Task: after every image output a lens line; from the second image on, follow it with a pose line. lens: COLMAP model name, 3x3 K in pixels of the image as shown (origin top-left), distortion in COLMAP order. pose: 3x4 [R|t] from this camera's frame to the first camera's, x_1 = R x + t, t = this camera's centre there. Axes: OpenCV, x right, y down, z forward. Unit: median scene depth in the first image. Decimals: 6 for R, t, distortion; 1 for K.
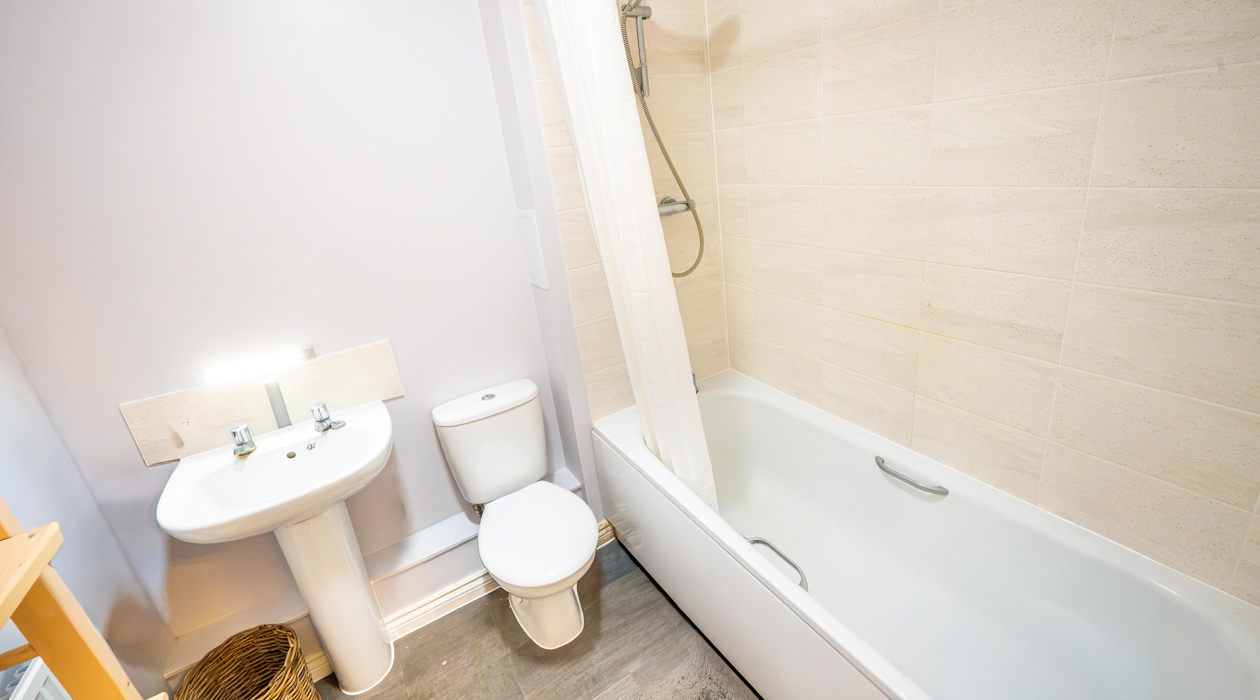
lens RADIAL K [[505.3, 0, 635.7], [0, 505.3, 321.0], [0, 0, 1]] dist [-0.000150, -0.000138]
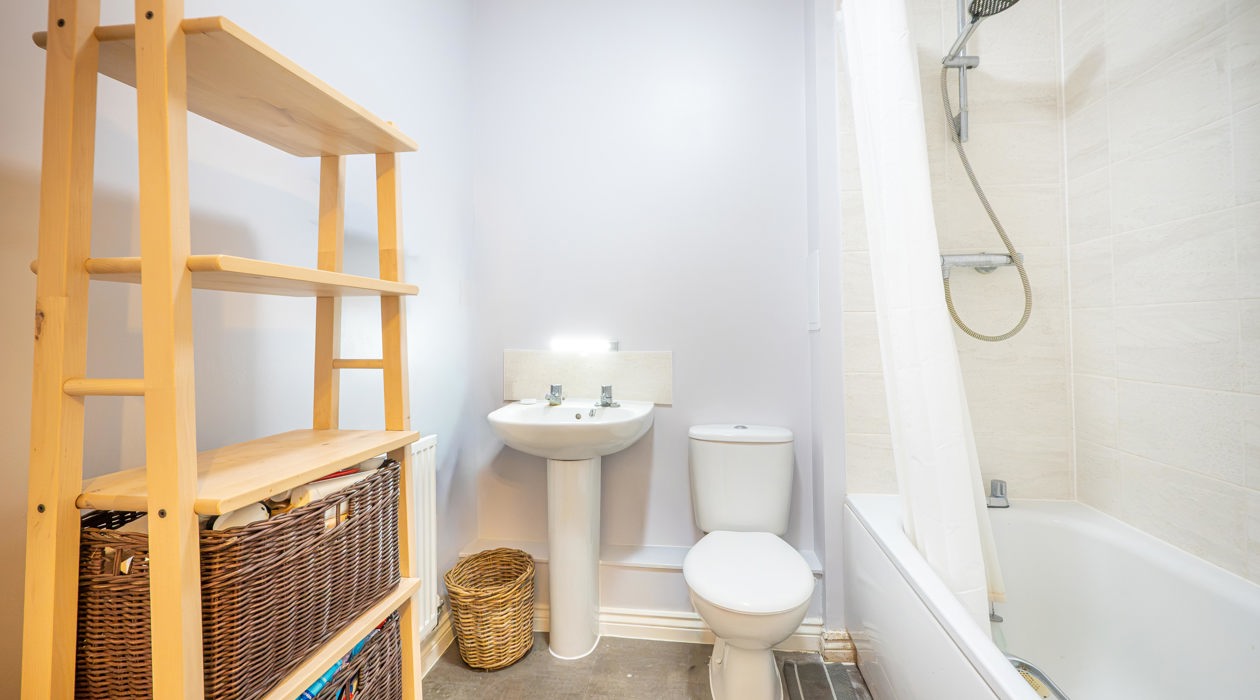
lens RADIAL K [[505.3, 0, 635.7], [0, 505.3, 321.0], [0, 0, 1]] dist [-0.000150, -0.000138]
pose [[0.770537, 0.096264, -0.630084, 0.165539], [-0.278562, 0.939987, -0.197046, 0.211368], [0.573303, 0.327349, 0.751110, 0.052215]]
